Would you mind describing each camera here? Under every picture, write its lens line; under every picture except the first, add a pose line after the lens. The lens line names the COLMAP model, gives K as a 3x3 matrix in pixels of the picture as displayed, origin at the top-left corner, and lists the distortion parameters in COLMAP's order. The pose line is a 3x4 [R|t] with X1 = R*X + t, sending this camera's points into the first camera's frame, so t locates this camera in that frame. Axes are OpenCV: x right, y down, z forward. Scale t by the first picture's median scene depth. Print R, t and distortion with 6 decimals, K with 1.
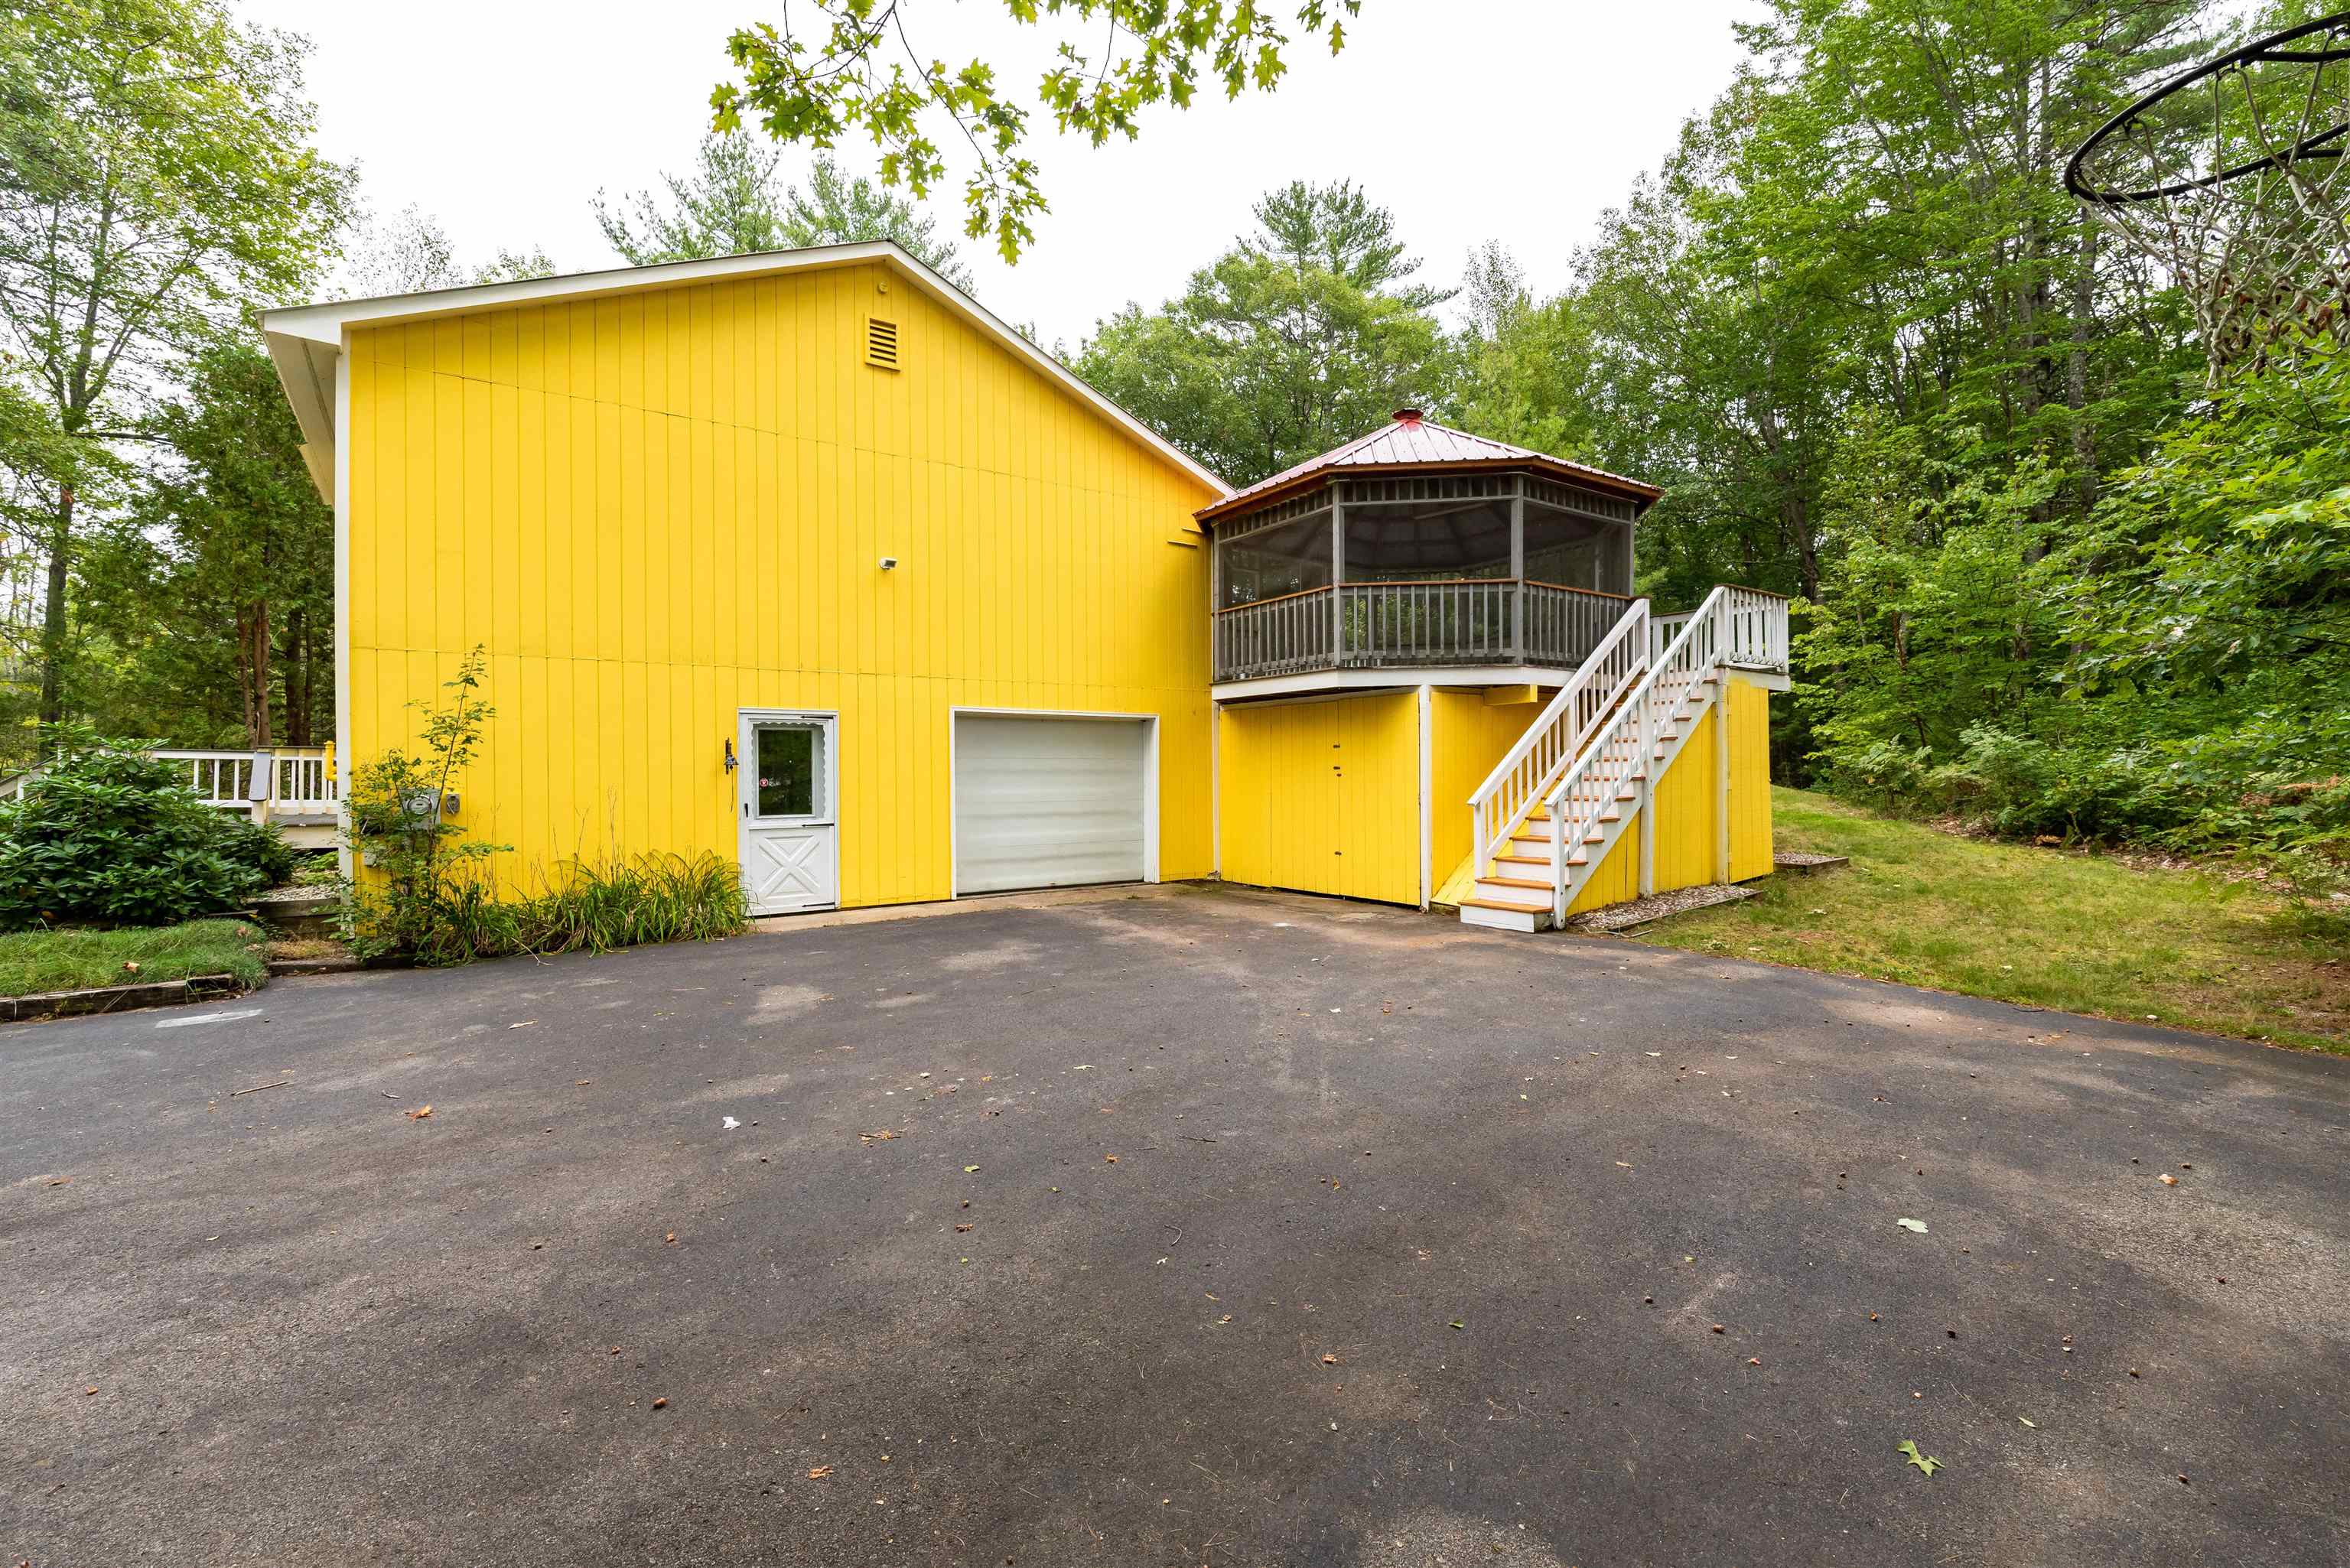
lens RADIAL K [[1011.9, 0, 1177.1], [0, 1011.9, 785.3], [0, 0, 1]] dist [0.004606, 0.000341]
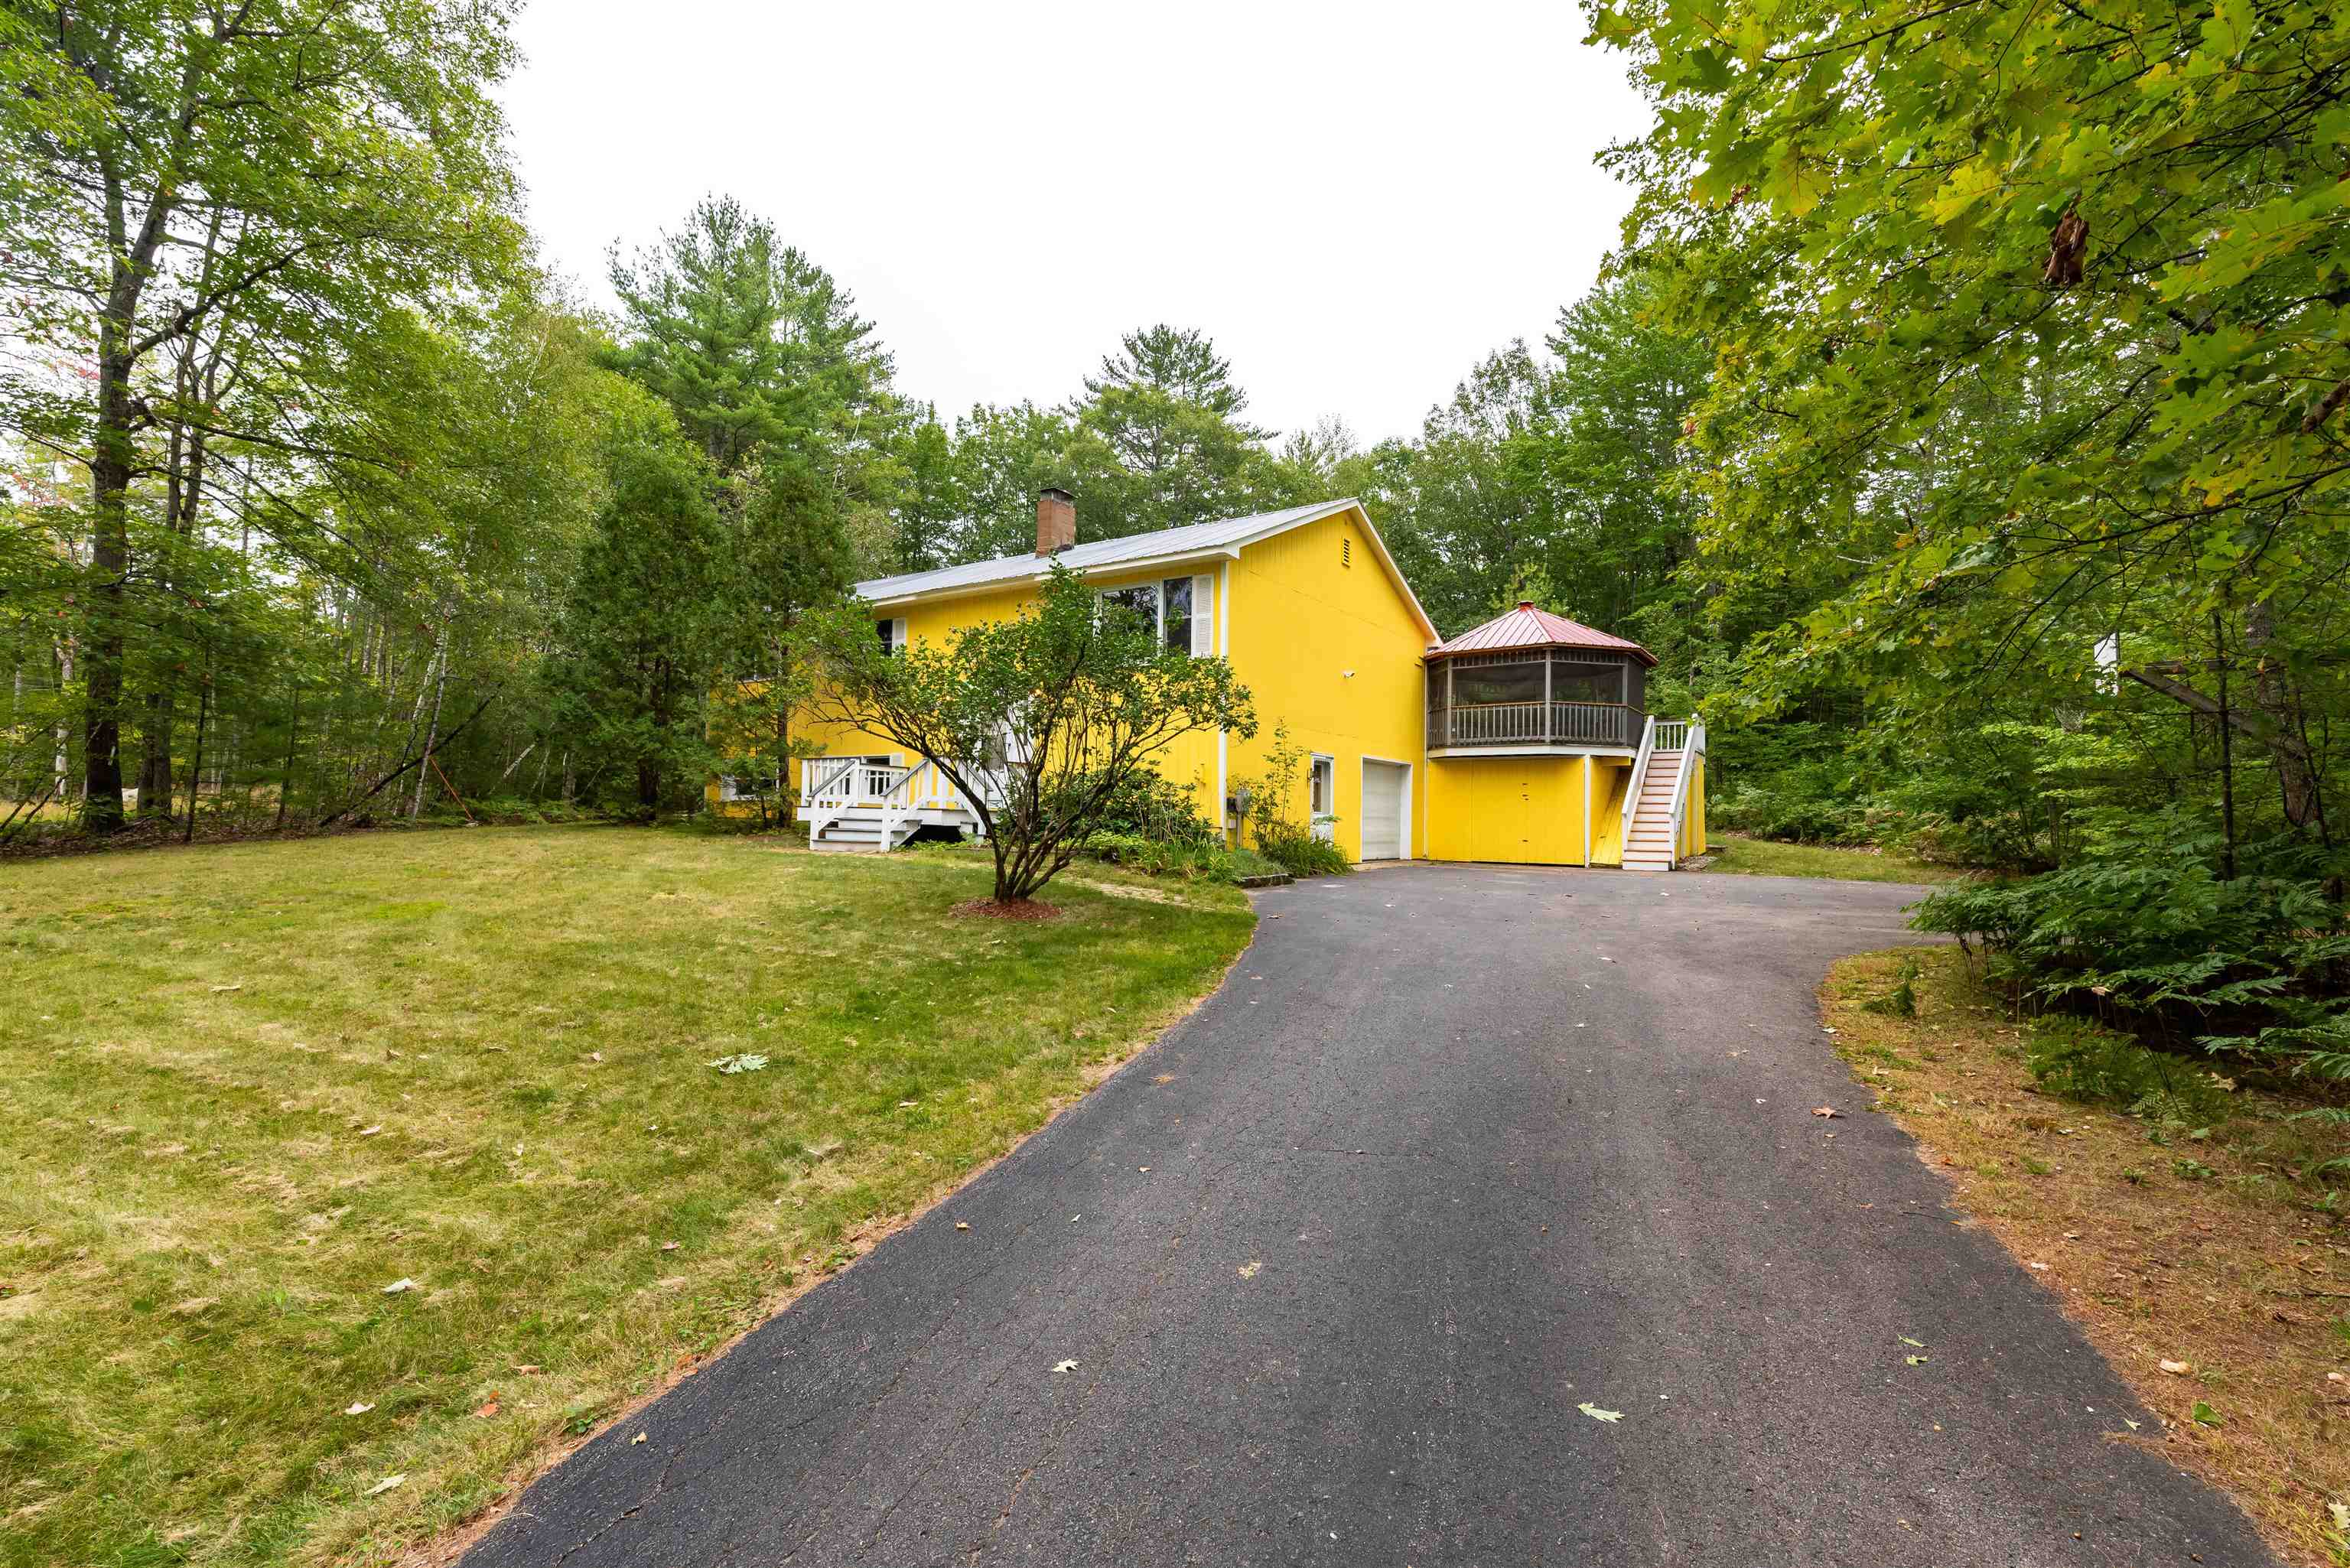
lens RADIAL K [[1011.9, 0, 1171.3], [0, 1011.9, 784.6], [0, 0, 1]] dist [0.004606, 0.000341]
pose [[0.937326, 0.031560, 0.347022, -1.003411], [-0.018169, 0.998962, -0.041777, 0.048715], [-0.347980, 0.032854, 0.936926, -0.482150]]
